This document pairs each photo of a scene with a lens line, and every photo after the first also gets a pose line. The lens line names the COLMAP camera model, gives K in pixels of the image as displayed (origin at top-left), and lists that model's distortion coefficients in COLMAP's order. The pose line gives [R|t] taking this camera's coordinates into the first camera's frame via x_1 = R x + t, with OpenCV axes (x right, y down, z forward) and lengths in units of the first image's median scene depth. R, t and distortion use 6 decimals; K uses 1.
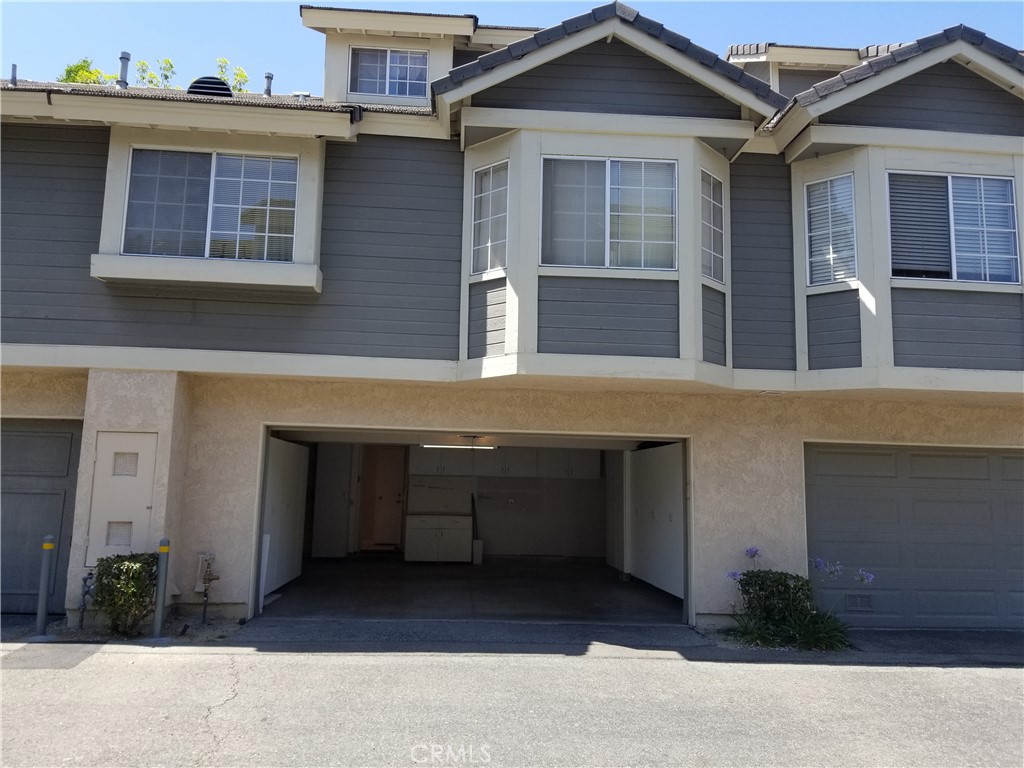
lens RADIAL K [[807.4, 0, 503.2], [0, 807.4, 379.5], [0, 0, 1]] dist [0.080522, -0.122514]
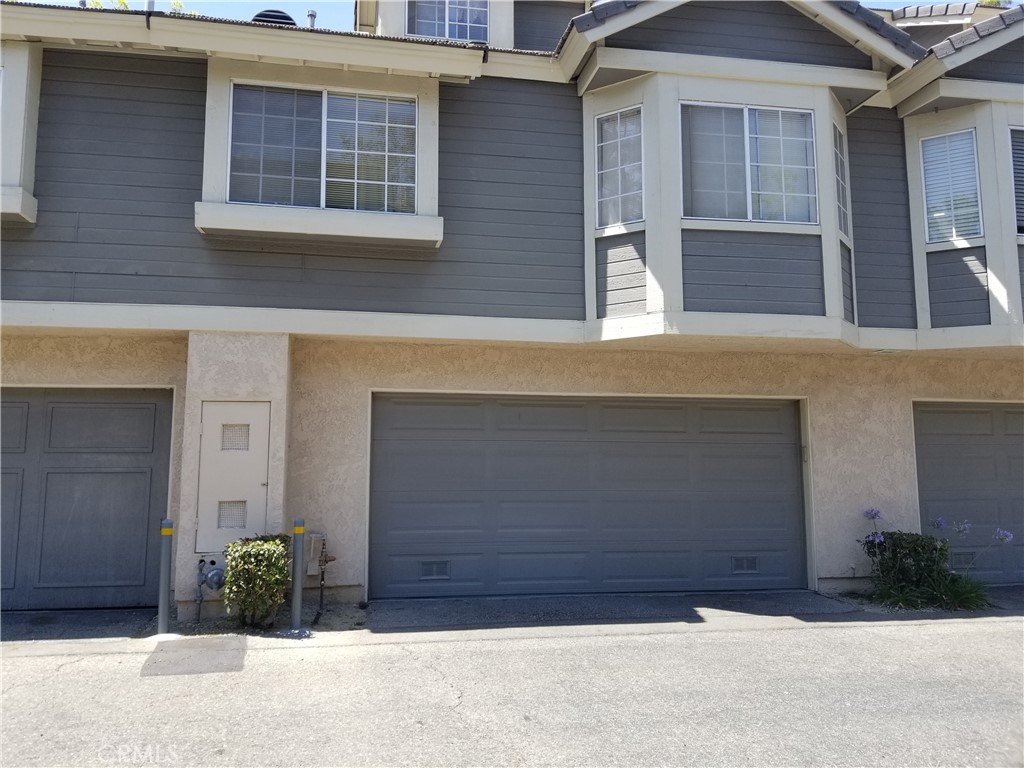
lens RADIAL K [[807.4, 0, 496.6], [0, 807.4, 361.5], [0, 0, 1]] dist [0.080522, -0.122514]
pose [[0.993960, -0.010560, 0.109234, -0.262016], [0.008238, 0.999731, 0.021679, 0.003071], [-0.109433, -0.020648, 0.993780, 0.075960]]
